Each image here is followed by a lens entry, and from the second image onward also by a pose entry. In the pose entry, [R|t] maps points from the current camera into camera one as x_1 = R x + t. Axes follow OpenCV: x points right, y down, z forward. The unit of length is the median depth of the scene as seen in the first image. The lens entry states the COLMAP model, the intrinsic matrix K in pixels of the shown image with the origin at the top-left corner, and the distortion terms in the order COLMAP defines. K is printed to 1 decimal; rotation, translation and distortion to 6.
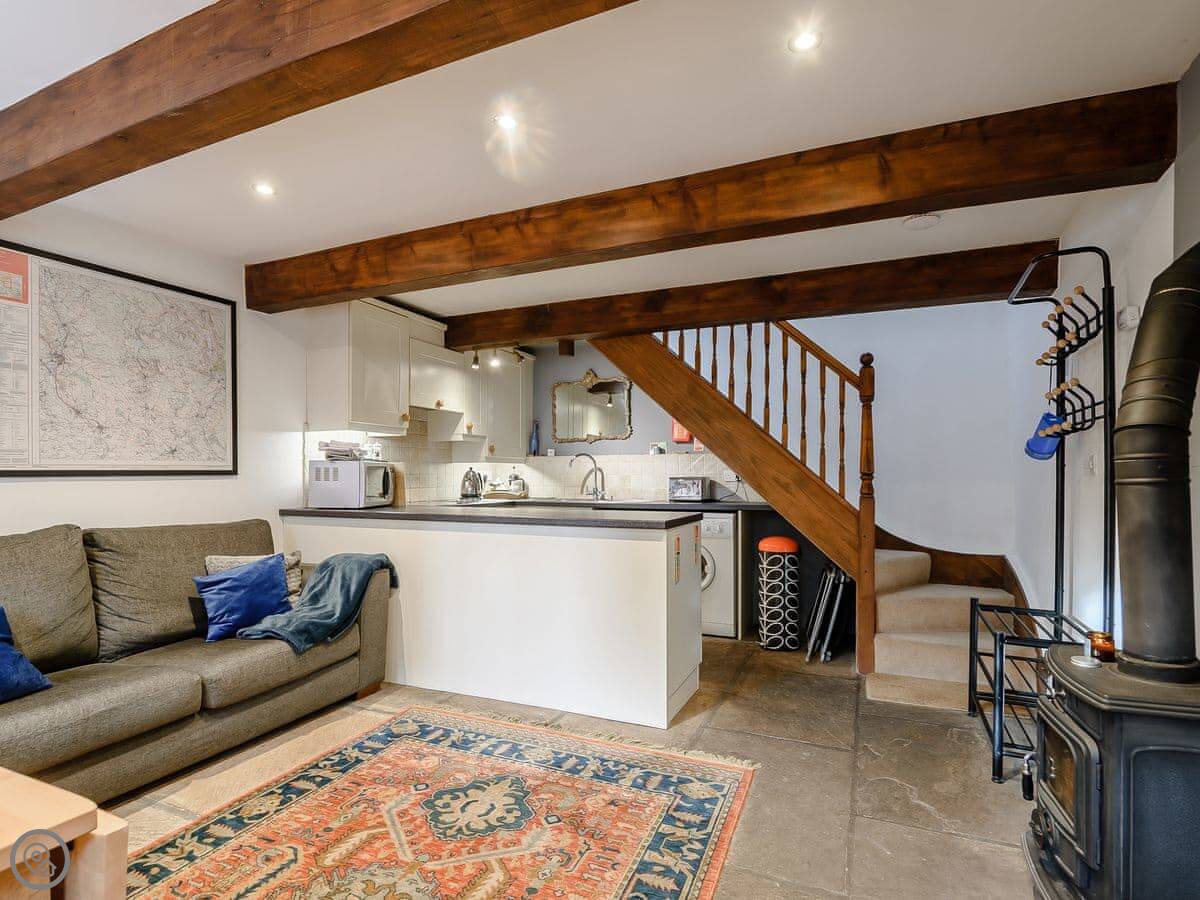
lens RADIAL K [[604.9, 0, 603.0], [0, 604.9, 473.8], [0, 0, 1]] dist [0.008967, -0.012650]
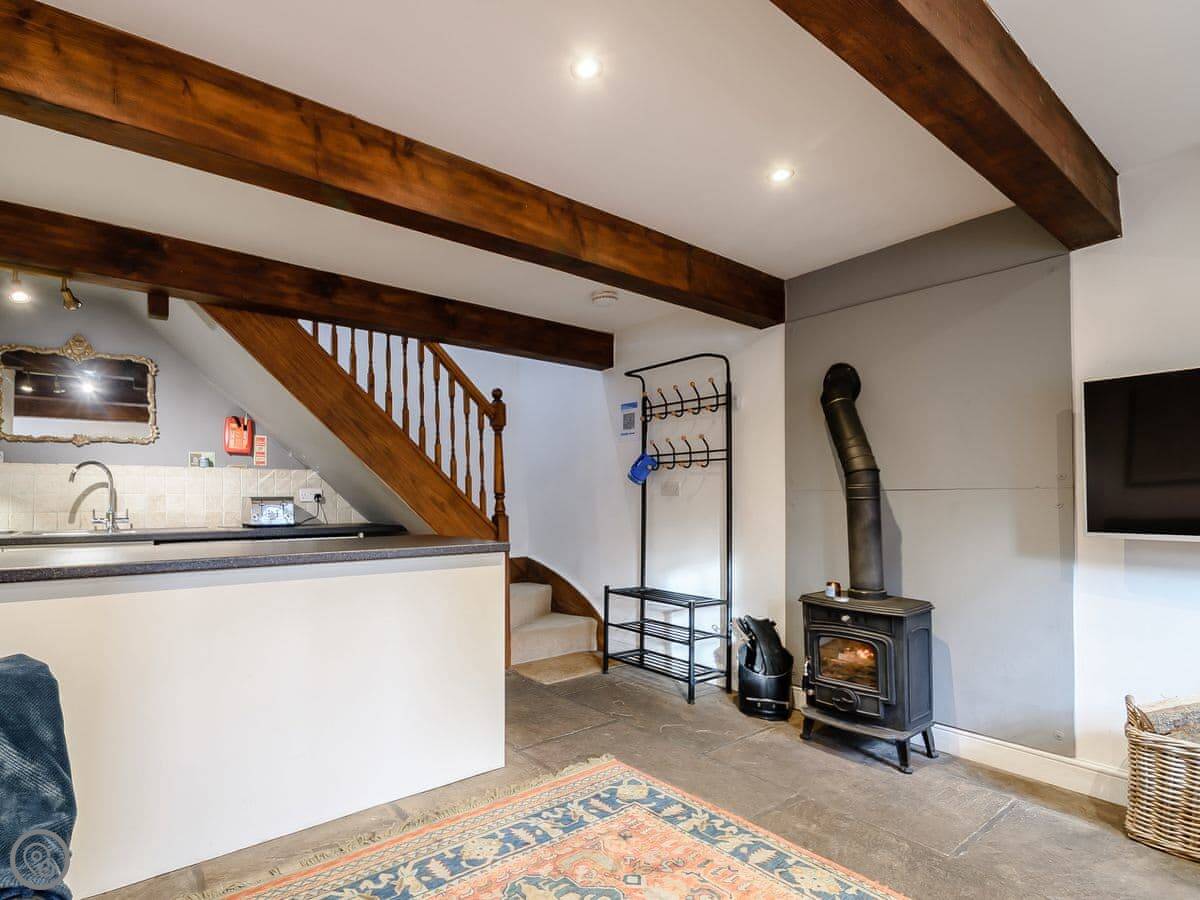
lens RADIAL K [[604.9, 0, 516.5], [0, 604.9, 482.4], [0, 0, 1]] dist [0.008967, -0.012650]
pose [[0.514767, 0.020382, 0.857088, -0.597042], [-0.003614, 0.999760, -0.021605, 0.003664], [-0.857323, 0.008024, 0.514717, 0.430688]]
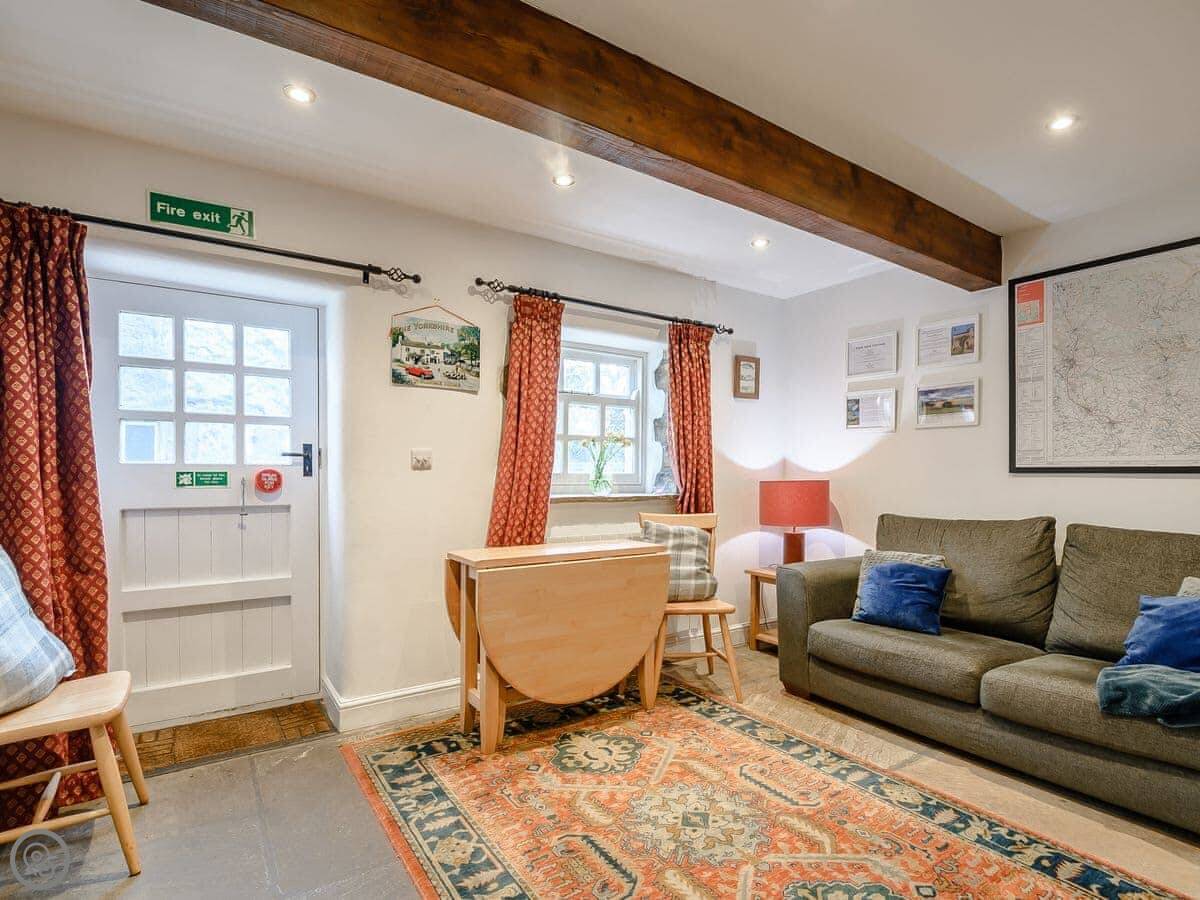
lens RADIAL K [[604.9, 0, 615.7], [0, 604.9, 478.5], [0, 0, 1]] dist [0.008967, -0.012650]
pose [[-0.529935, 0.012785, -0.847942, 0.369526], [-0.004180, 0.999835, 0.017687, -0.001312], [0.848028, 0.012917, -0.529794, 0.742622]]
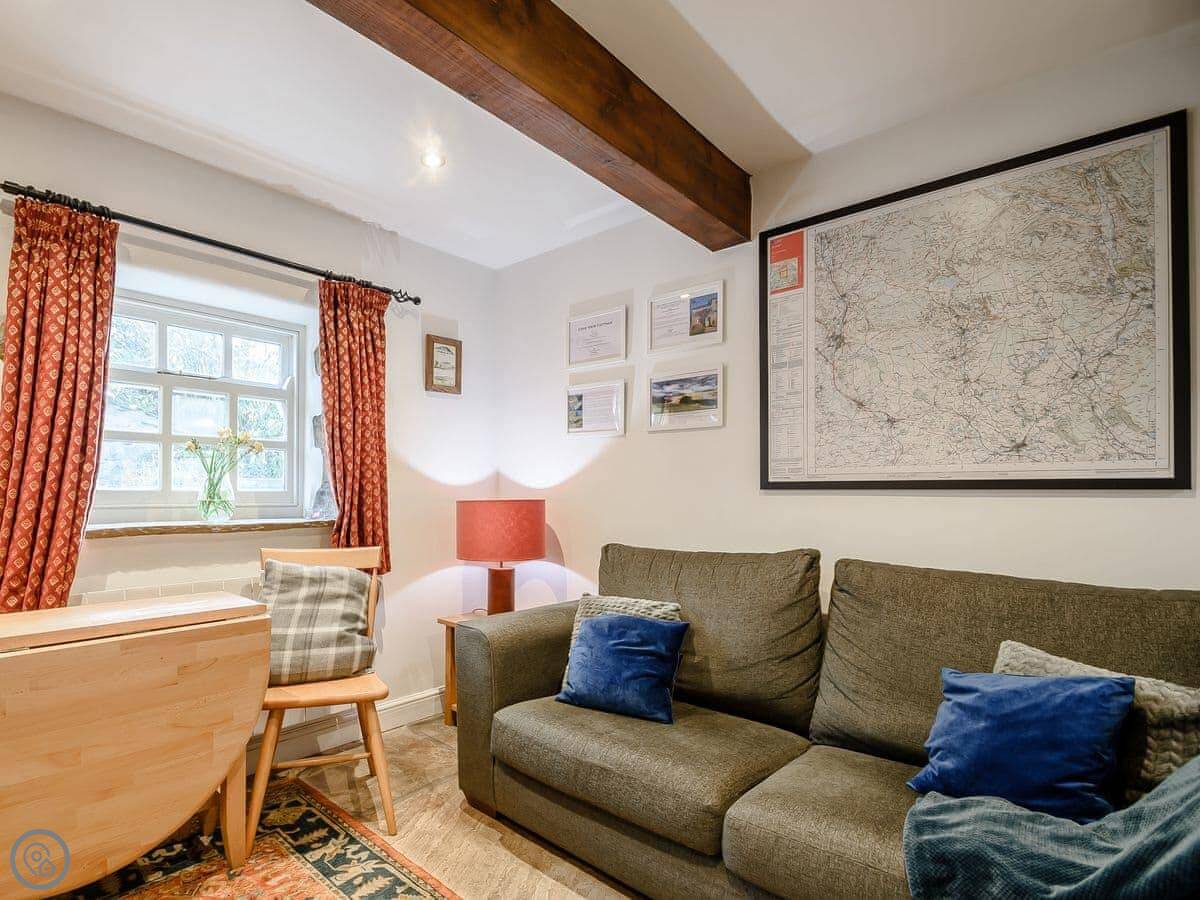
lens RADIAL K [[604.9, 0, 492.8], [0, 604.9, 493.3], [0, 0, 1]] dist [0.008967, -0.012650]
pose [[-0.385288, 0.005299, -0.922781, 0.007499], [-0.005278, 0.999955, 0.007946, 0.004670], [0.922781, 0.007932, -0.385242, 0.745810]]
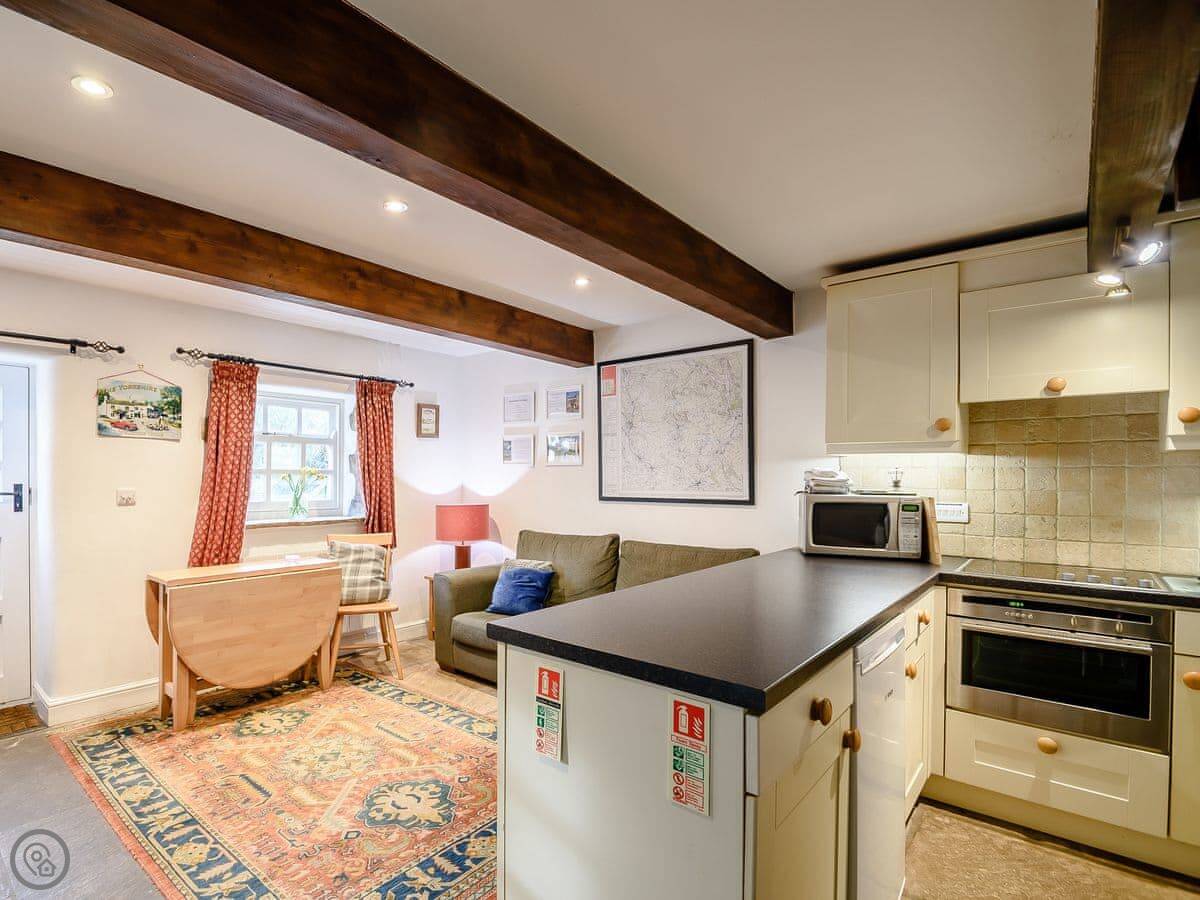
lens RADIAL K [[604.9, 0, 516.1], [0, 604.9, 474.0], [0, 0, 1]] dist [0.008967, -0.012650]
pose [[-0.336726, 0.000196, -0.941603, 0.545081], [-0.002643, 0.999996, 0.001154, -0.055616], [0.941599, 0.002877, -0.336724, 1.042243]]
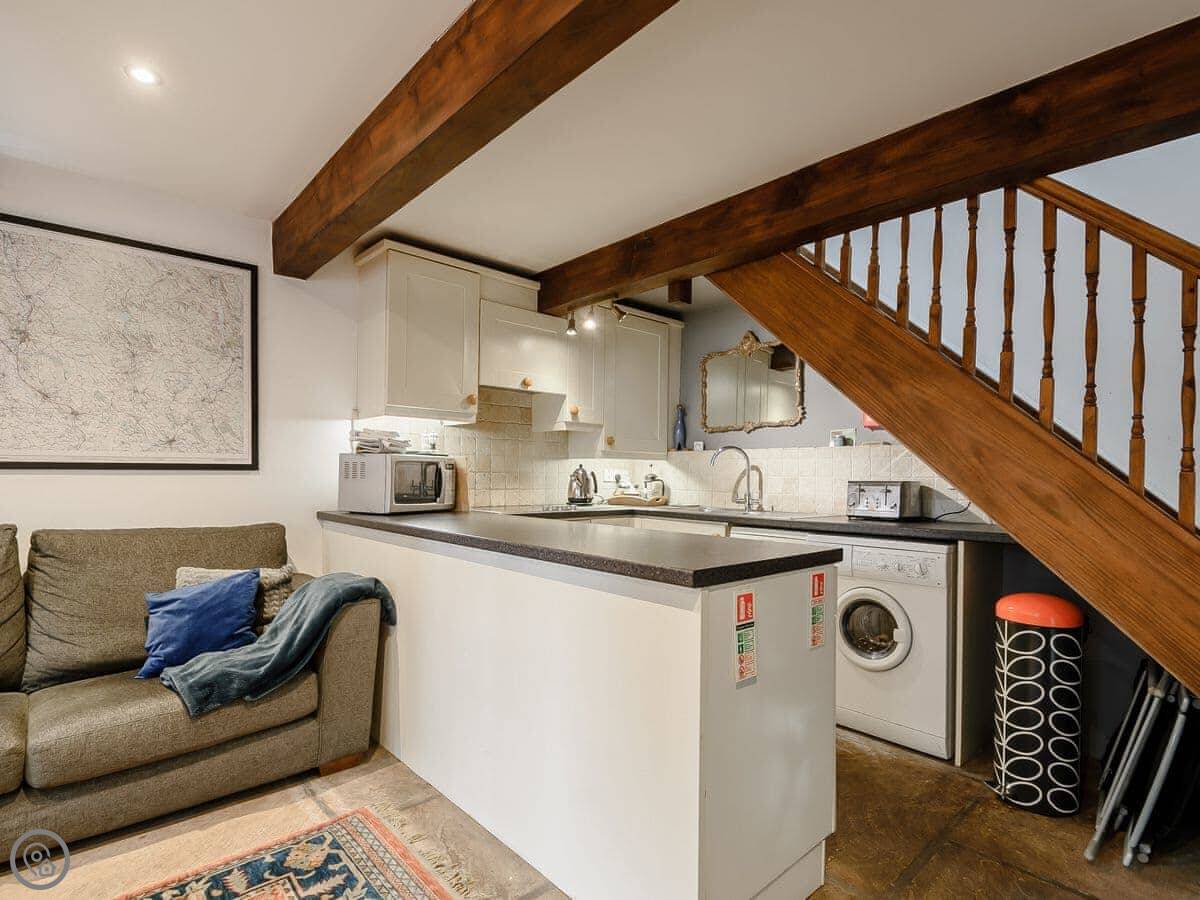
lens RADIAL K [[604.9, 0, 606.5], [0, 604.9, 474.9], [0, 0, 1]] dist [0.008967, -0.012650]
pose [[0.914474, 0.011044, -0.404495, 0.199493], [-0.011189, 0.999935, 0.002005, 0.001425], [0.404491, 0.002693, 0.914538, 0.454027]]
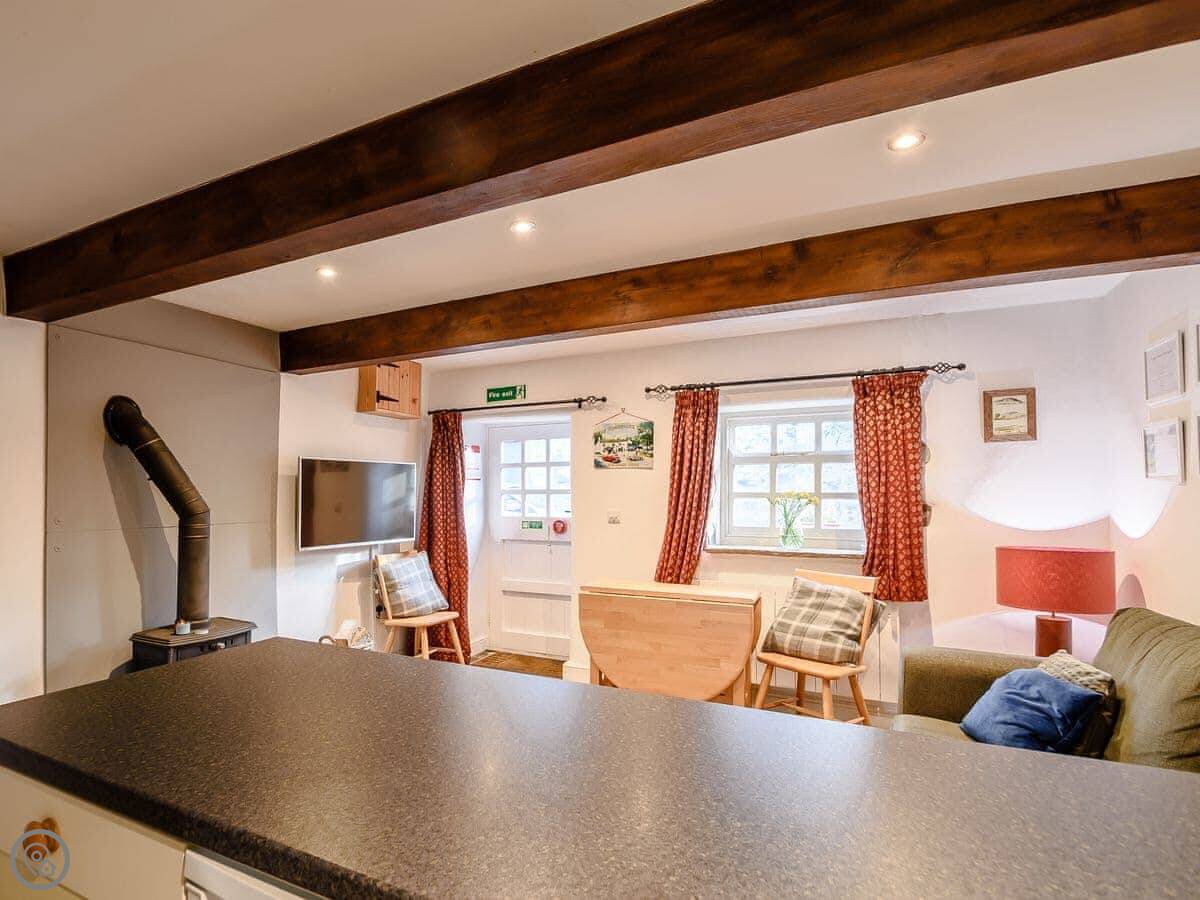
lens RADIAL K [[604.9, 0, 531.0], [0, 604.9, 501.8], [0, 0, 1]] dist [0.008967, -0.012650]
pose [[-0.997690, -0.002433, 0.067892, -0.134009], [-0.001789, 0.999953, 0.009546, -0.056264], [-0.067912, 0.009402, -0.997647, 1.359515]]
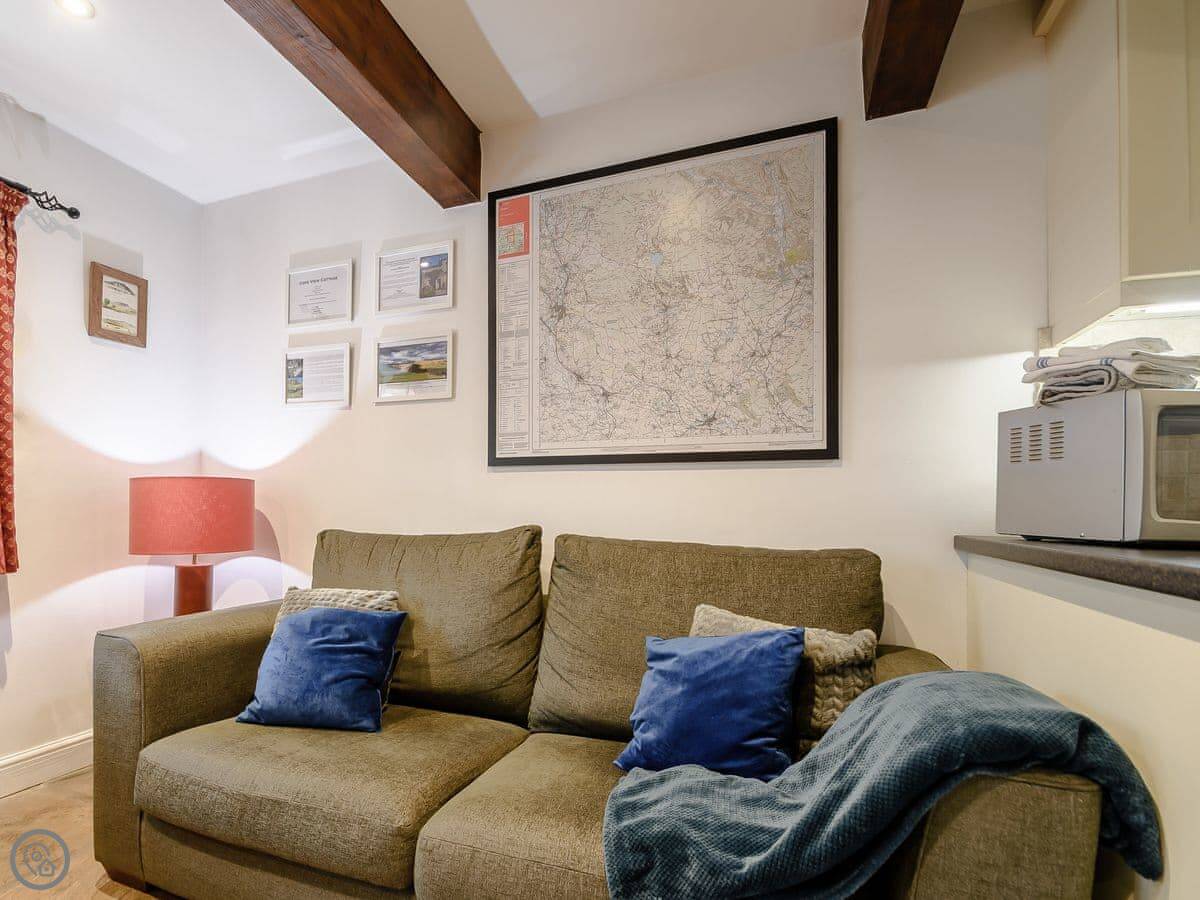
lens RADIAL K [[604.9, 0, 500.6], [0, 604.9, 500.4], [0, 0, 1]] dist [0.008967, -0.012650]
pose [[-0.010940, -0.009736, -0.999893, -0.109903], [-0.014461, 0.999850, -0.009577, 0.048765], [0.999836, 0.014354, -0.011079, 0.784312]]
